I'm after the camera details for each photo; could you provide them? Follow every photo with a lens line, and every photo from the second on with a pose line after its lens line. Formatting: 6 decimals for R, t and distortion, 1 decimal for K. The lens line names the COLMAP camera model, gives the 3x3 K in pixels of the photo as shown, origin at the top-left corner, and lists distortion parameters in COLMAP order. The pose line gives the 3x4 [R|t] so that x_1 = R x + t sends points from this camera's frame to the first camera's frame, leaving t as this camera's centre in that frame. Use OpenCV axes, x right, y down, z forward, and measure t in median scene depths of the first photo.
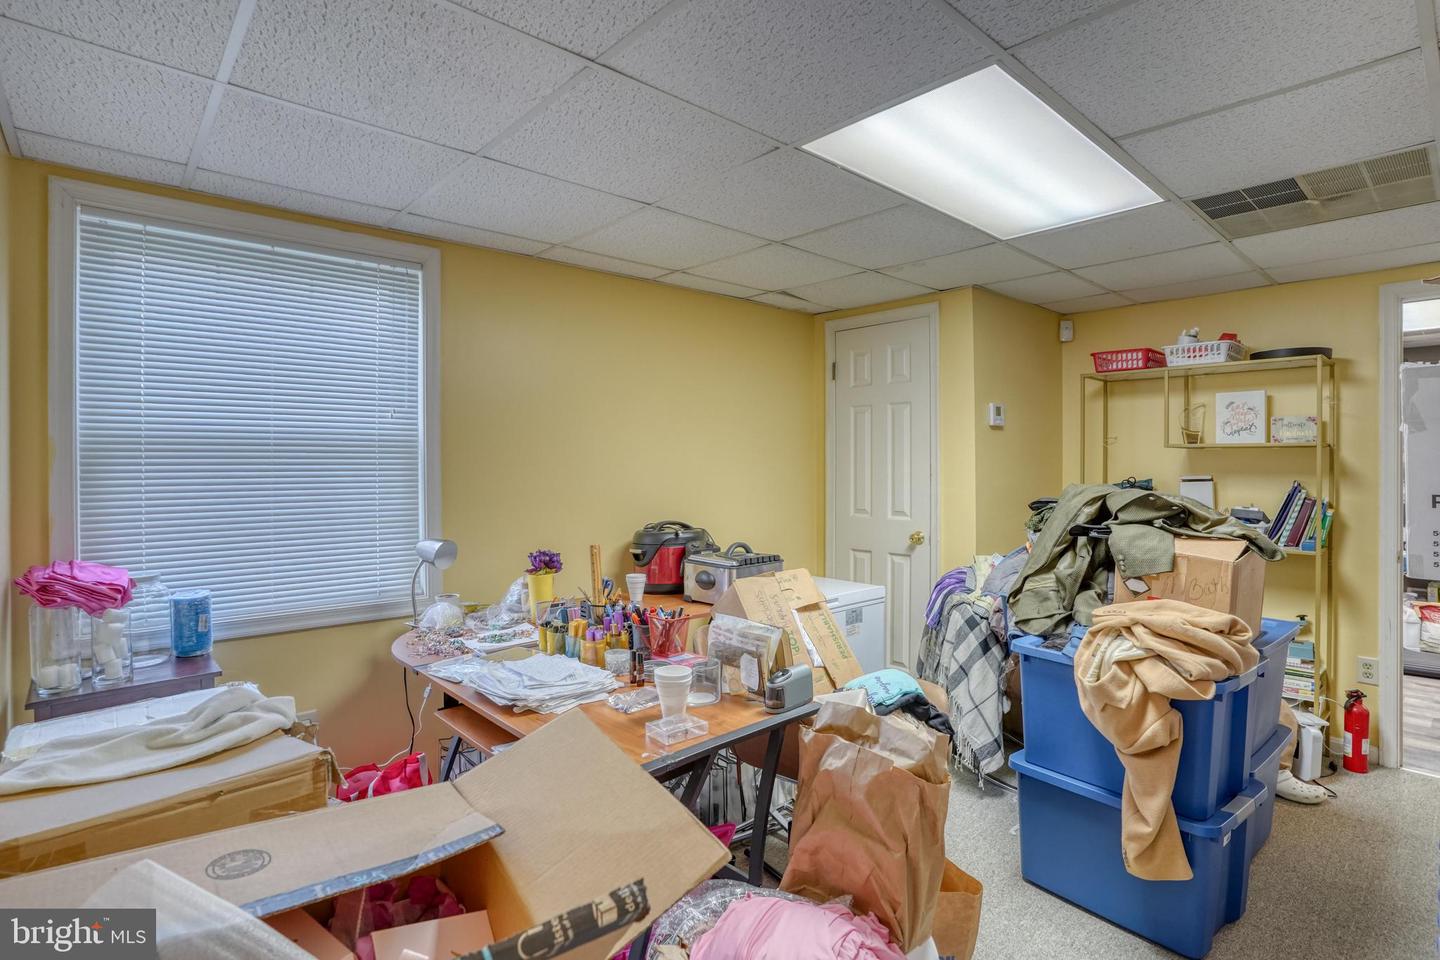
lens RADIAL K [[722.1, 0, 732.0], [0, 722.1, 460.2], [0, 0, 1]] dist [-0.068987, 0.027812]
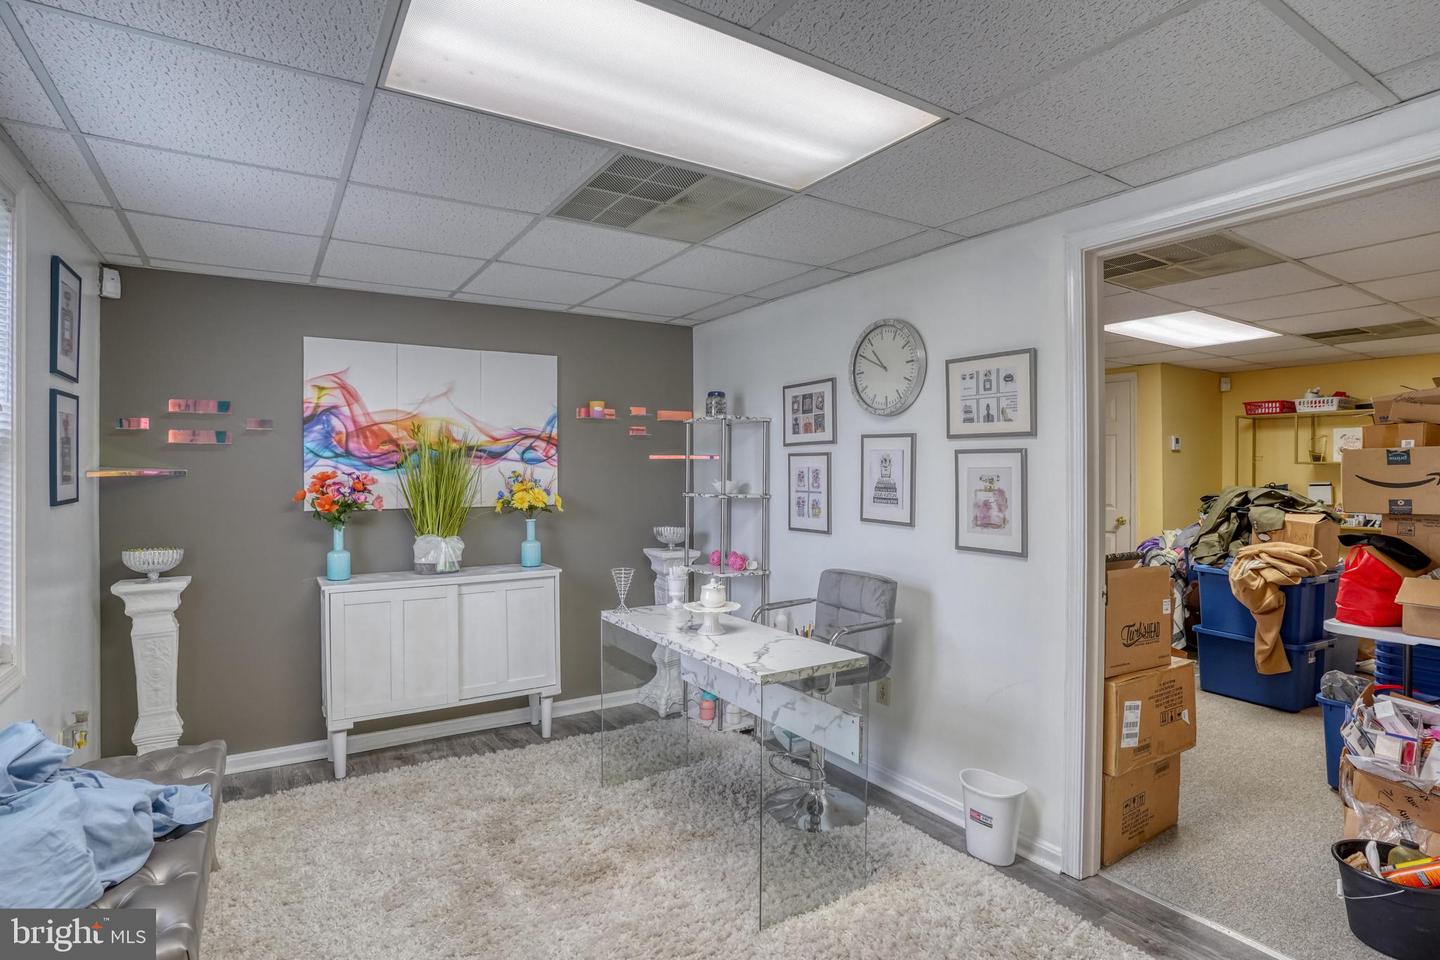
lens RADIAL K [[722.1, 0, 702.8], [0, 722.1, 467.0], [0, 0, 1]] dist [-0.068987, 0.027812]
pose [[0.979291, 0.000603, -0.202456, -0.531055], [-0.000567, 1.000000, 0.000239, -0.016295], [0.202456, -0.000119, 0.979291, -1.147683]]
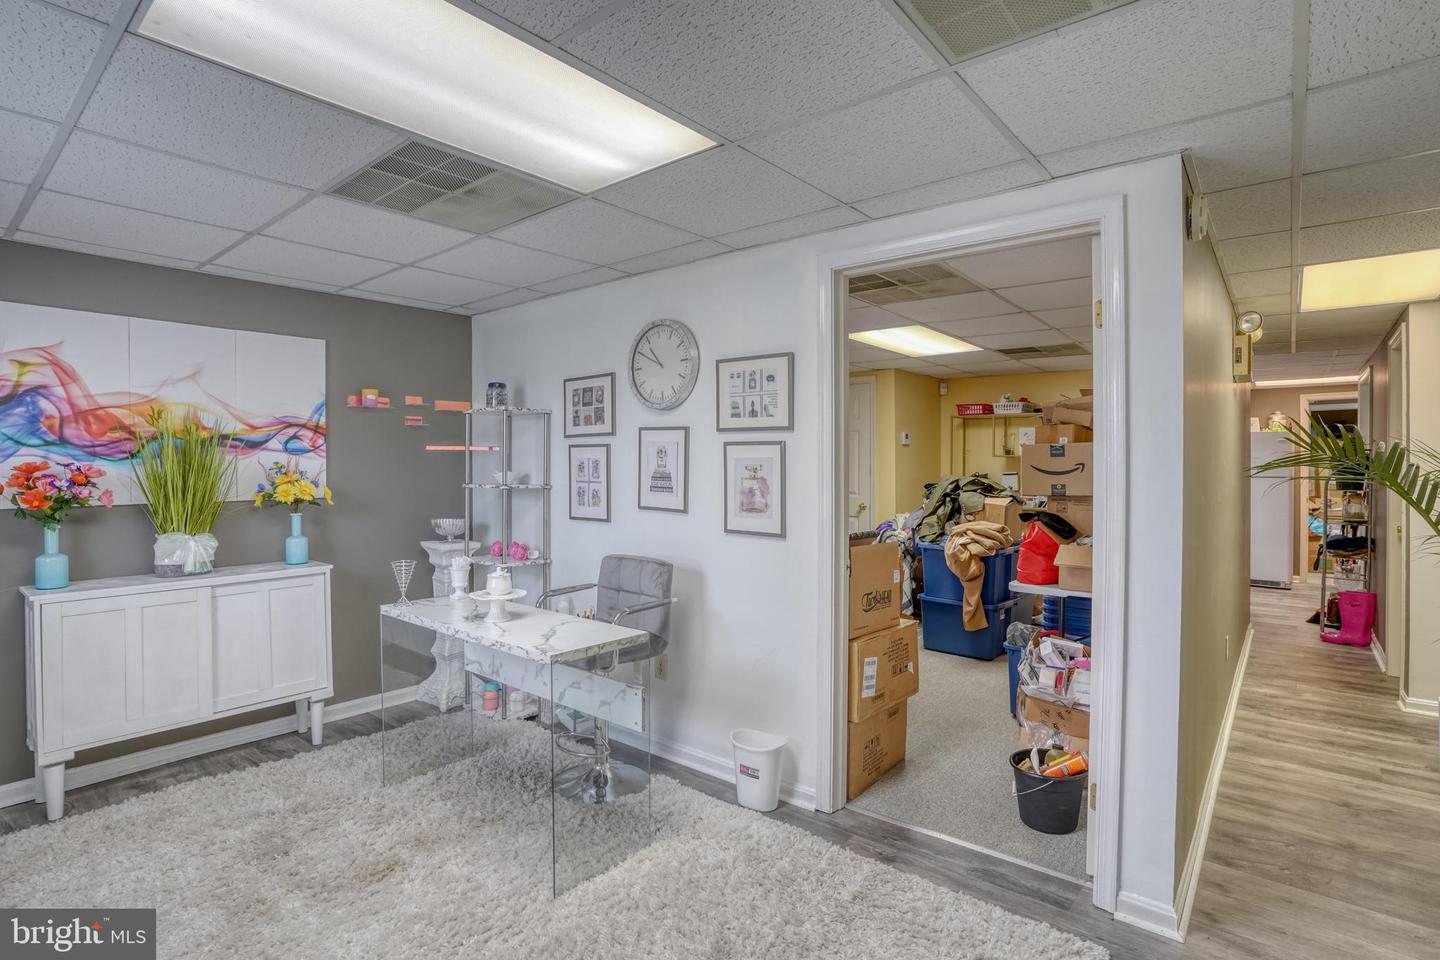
lens RADIAL K [[722.1, 0, 713.5], [0, 722.1, 471.6], [0, 0, 1]] dist [-0.068987, 0.027812]
pose [[0.992209, -0.001435, 0.124575, -0.541591], [-0.000603, 0.999867, 0.016321, -0.013267], [-0.124581, -0.016269, 0.992076, -1.189135]]
